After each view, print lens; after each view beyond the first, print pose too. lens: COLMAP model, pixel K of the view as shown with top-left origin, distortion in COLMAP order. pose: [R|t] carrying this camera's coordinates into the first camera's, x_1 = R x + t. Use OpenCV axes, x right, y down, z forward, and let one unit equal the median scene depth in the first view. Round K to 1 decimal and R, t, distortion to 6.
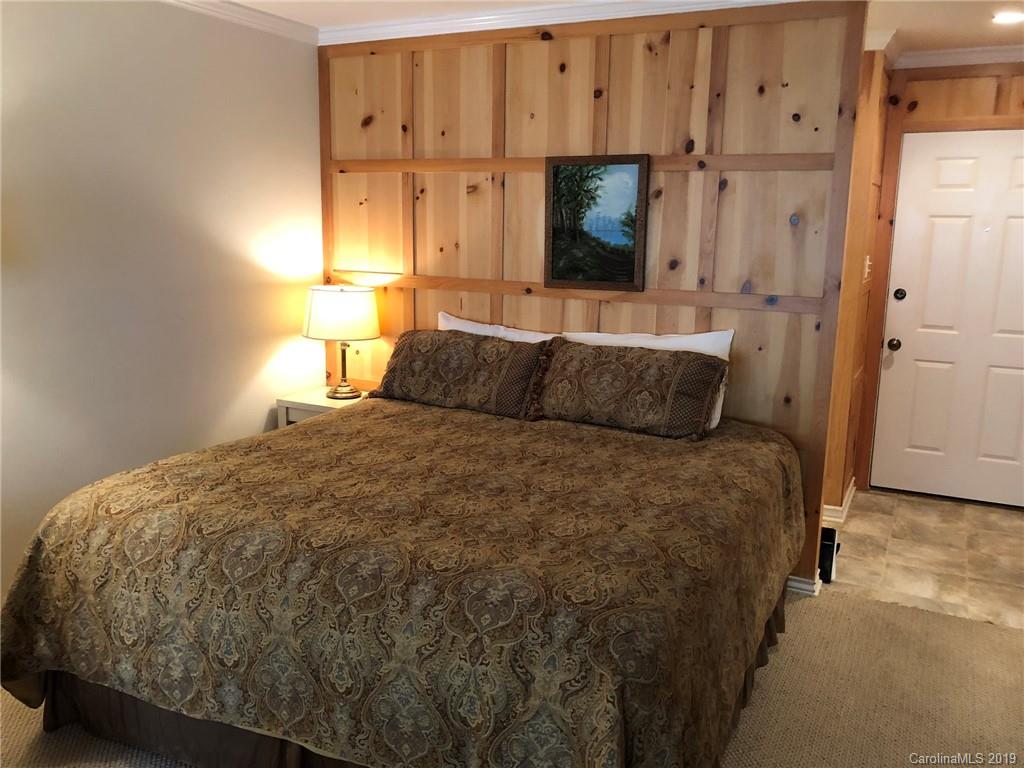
lens RADIAL K [[843.0, 0, 535.0], [0, 843.0, 374.0], [0, 0, 1]] dist [0.018641, -0.031095]
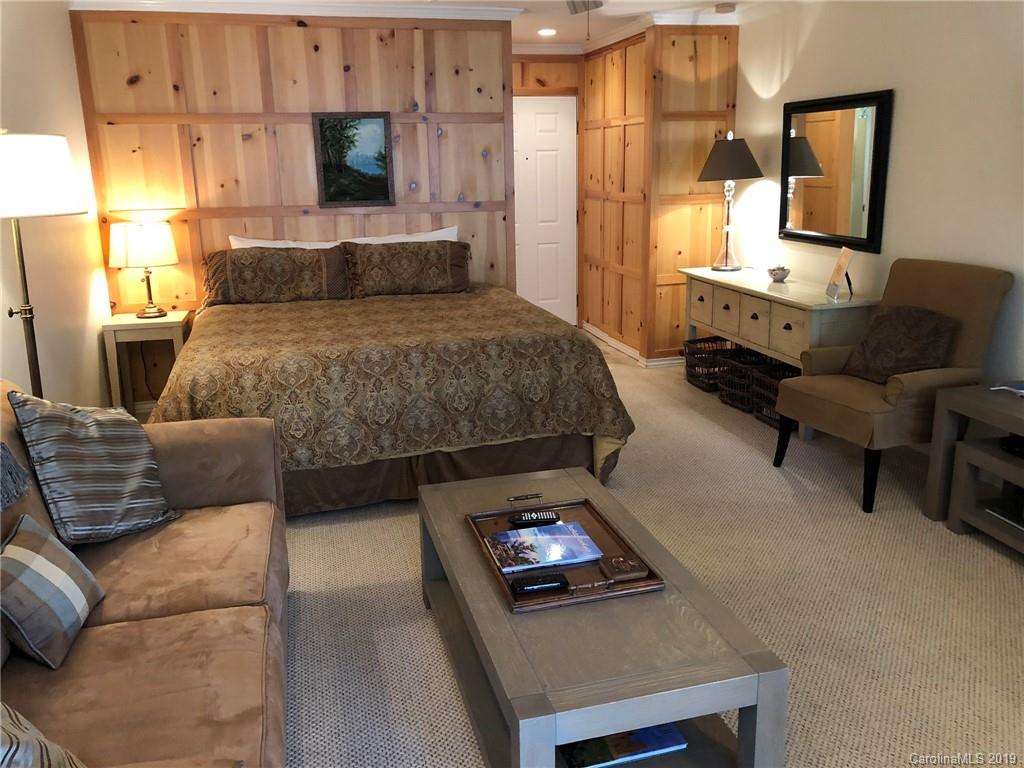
lens RADIAL K [[843.0, 0, 540.1], [0, 843.0, 361.6], [0, 0, 1]] dist [0.018641, -0.031095]
pose [[0.746652, -0.185368, 0.638866, -0.715416], [0.150442, 0.982562, 0.109267, 0.050223], [-0.647980, 0.014528, 0.761519, -0.304340]]
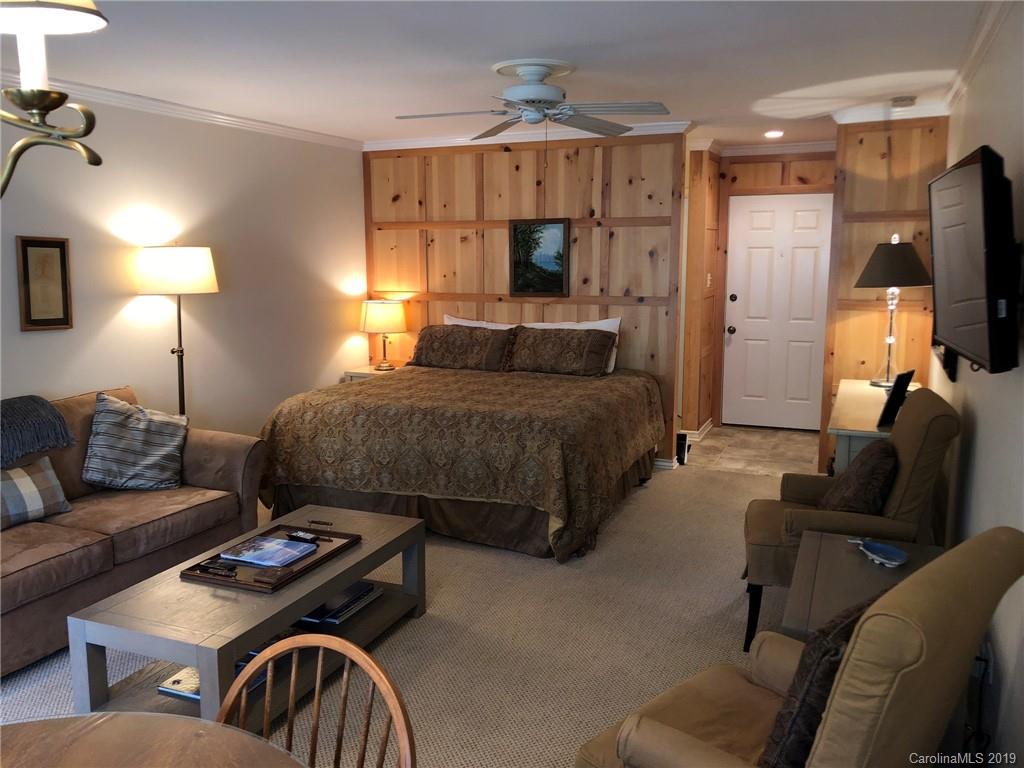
lens RADIAL K [[843.0, 0, 514.2], [0, 843.0, 377.3], [0, 0, 1]] dist [0.018641, -0.031095]
pose [[0.998187, -0.031046, 0.051557, -0.078856], [0.032605, 0.999027, -0.029682, 0.117018], [-0.050586, 0.031309, 0.998229, -0.729406]]
